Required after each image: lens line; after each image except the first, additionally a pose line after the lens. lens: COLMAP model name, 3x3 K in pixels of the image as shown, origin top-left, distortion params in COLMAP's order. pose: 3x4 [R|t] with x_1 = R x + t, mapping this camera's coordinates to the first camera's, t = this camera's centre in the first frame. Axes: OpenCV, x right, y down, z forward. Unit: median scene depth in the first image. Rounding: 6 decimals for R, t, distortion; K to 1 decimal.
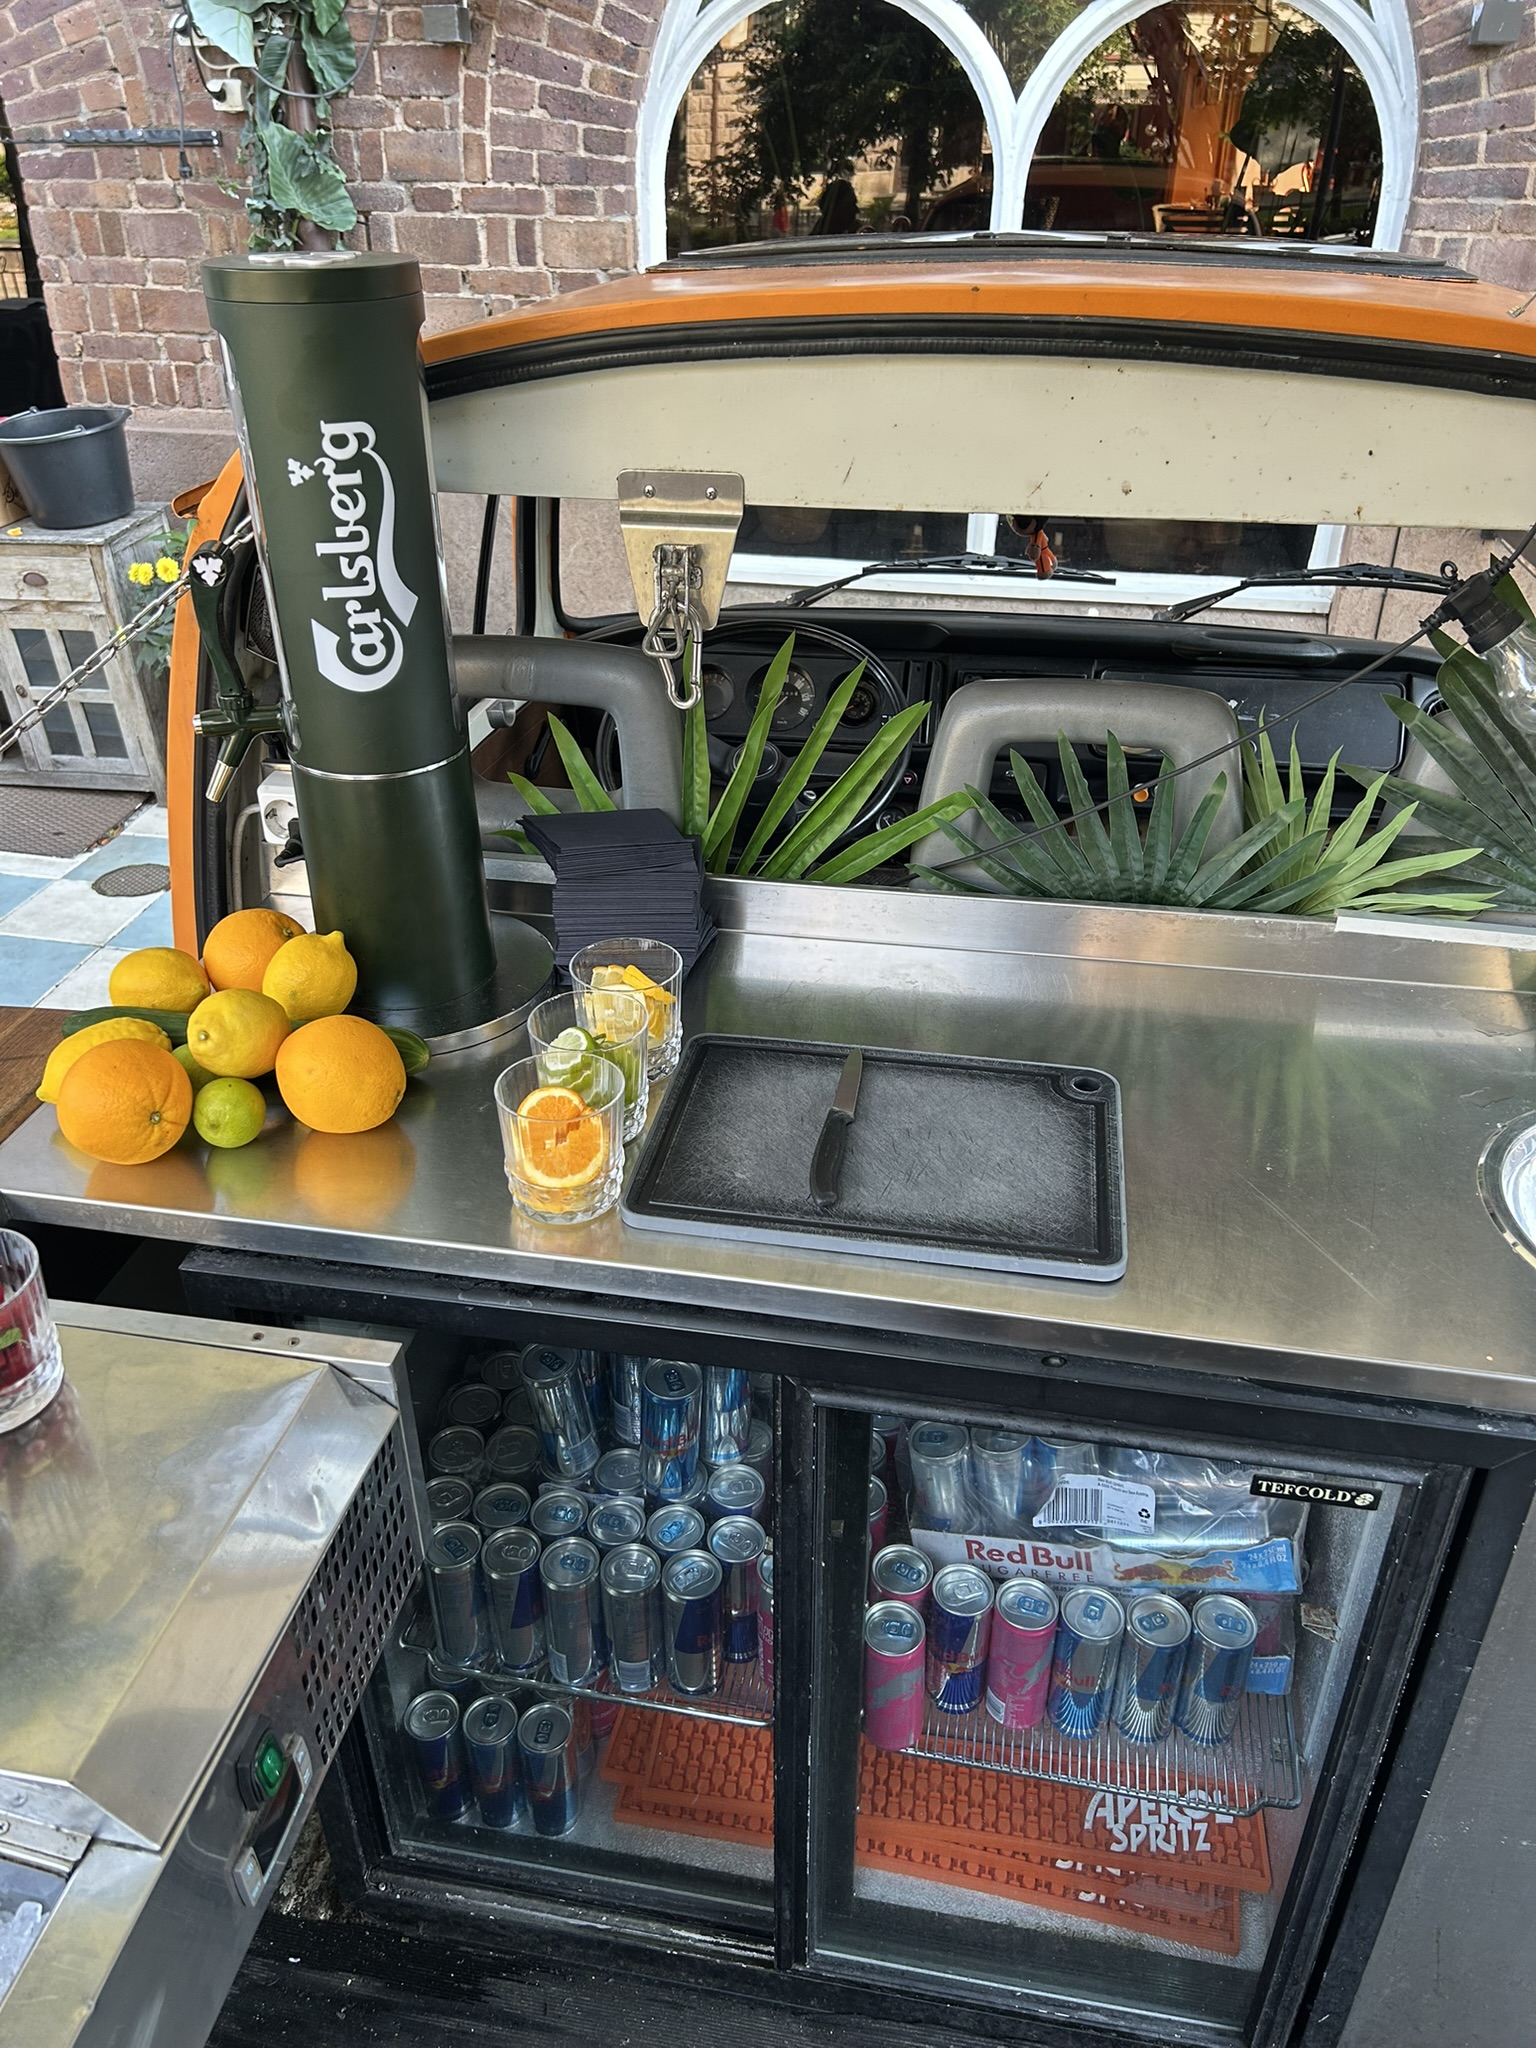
lens RADIAL K [[1548.8, 0, 761.0], [0, 1548.8, 1015.4], [0, 0, 1]] dist [0.043357, -0.069042]
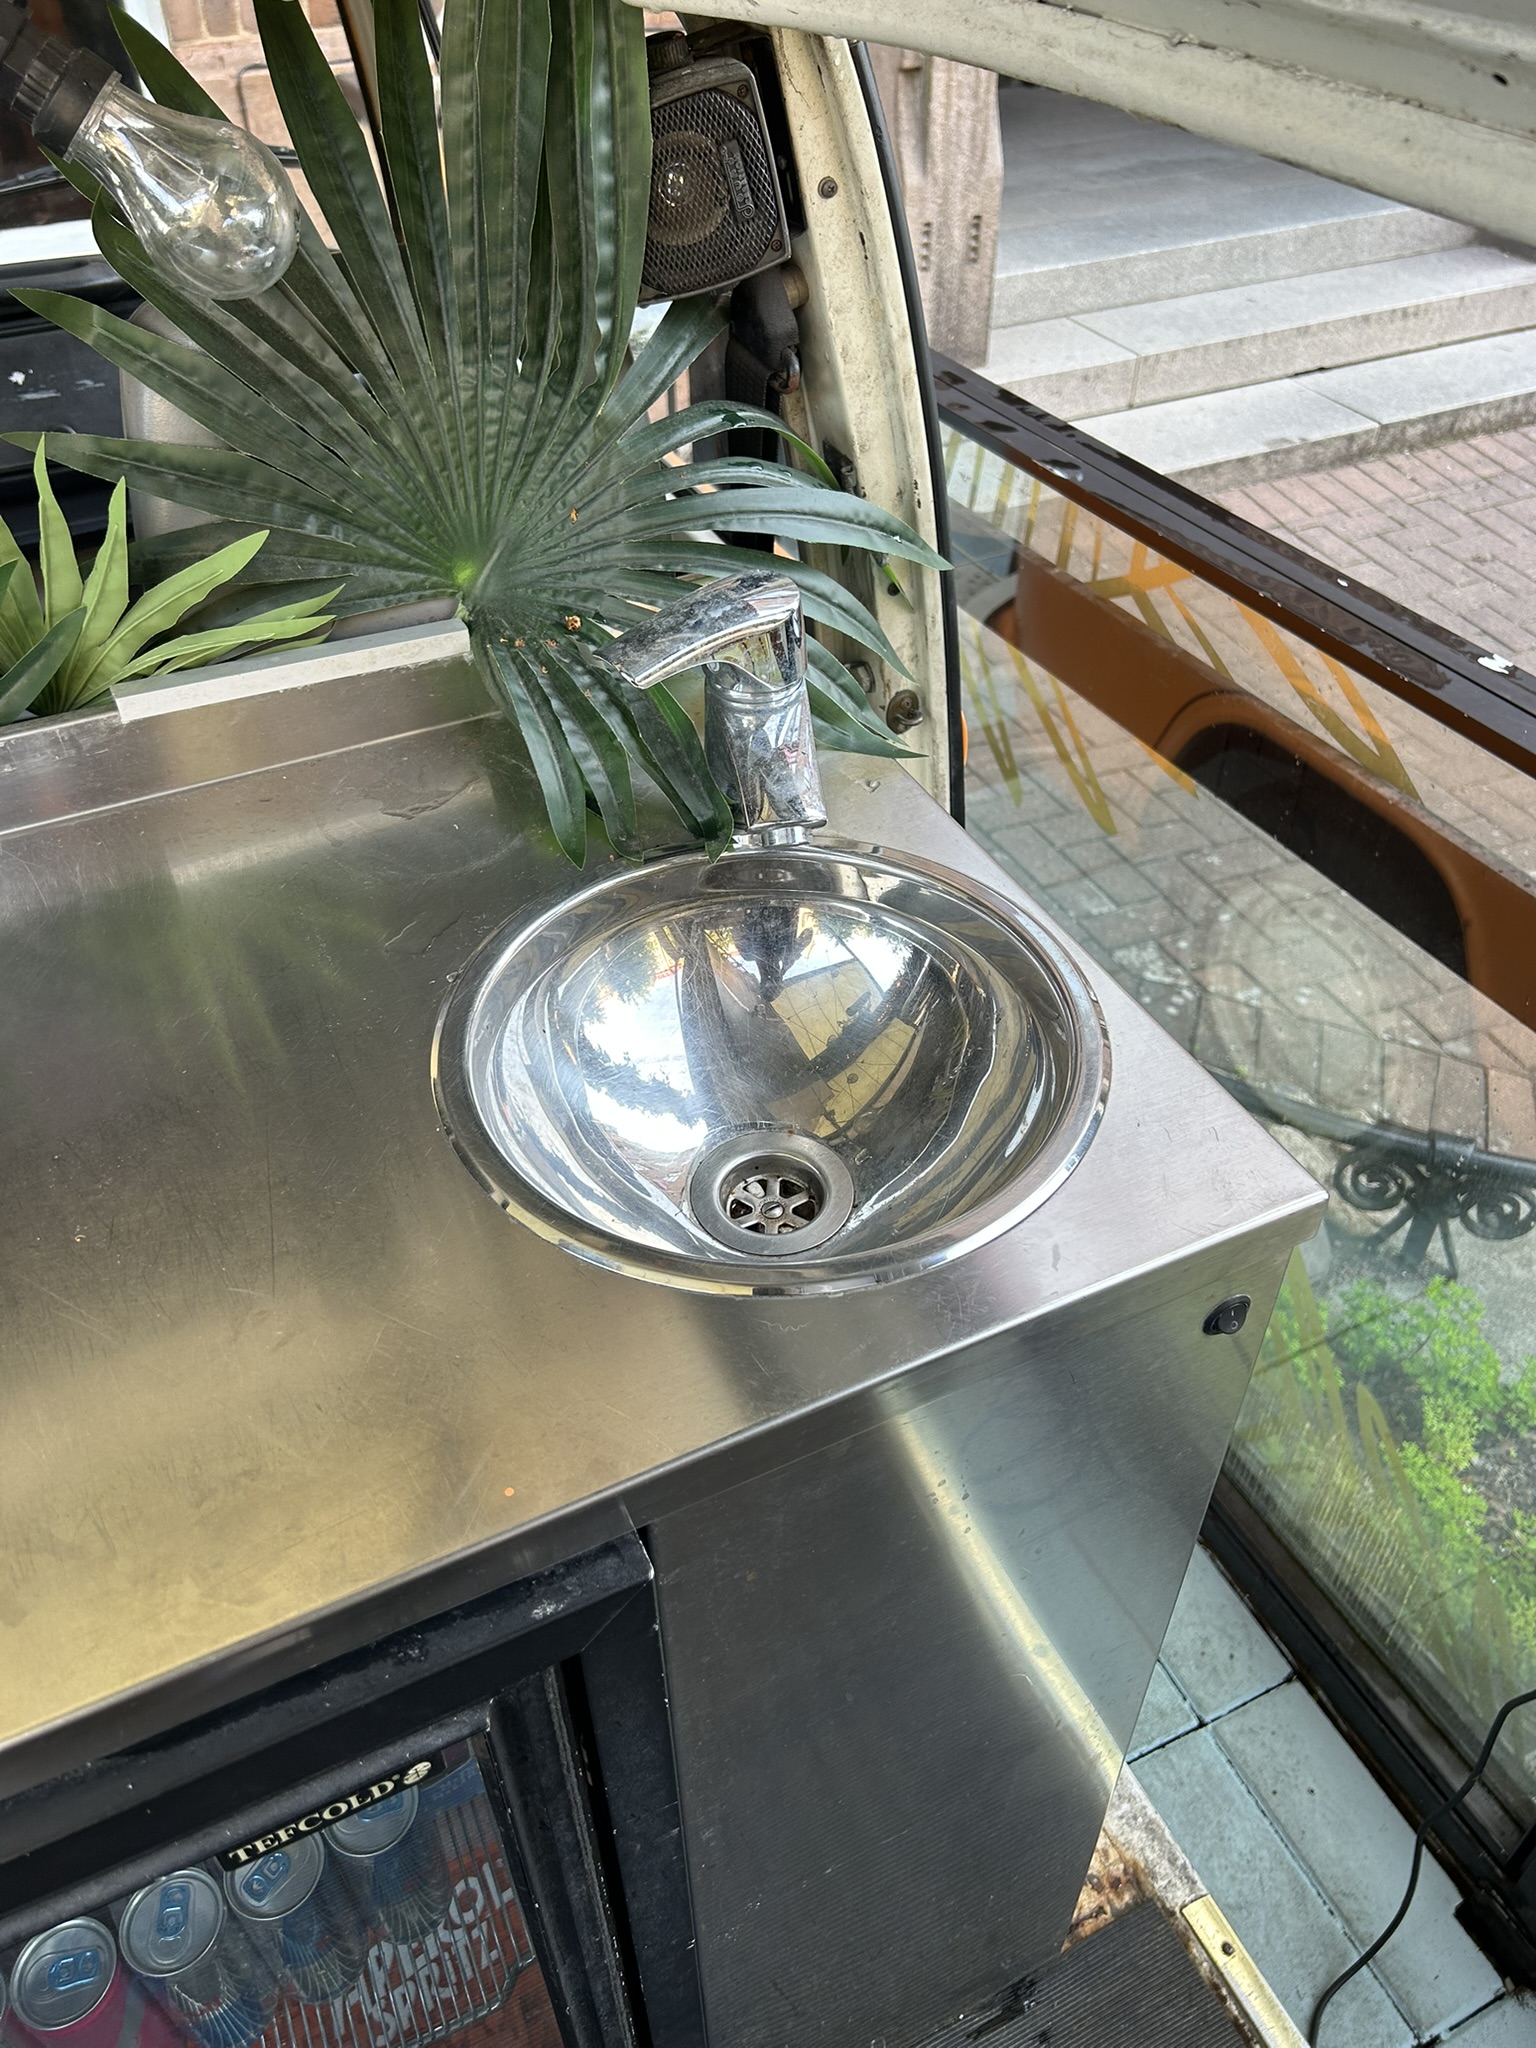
lens RADIAL K [[1548.8, 0, 761.0], [0, 1548.8, 1015.4], [0, 0, 1]] dist [0.043357, -0.069042]
pose [[0.807961, -0.397111, 0.435317, 0.269613], [0.308650, 0.914547, 0.261418, -0.033547], [-0.501930, -0.076855, 0.861487, 0.368388]]
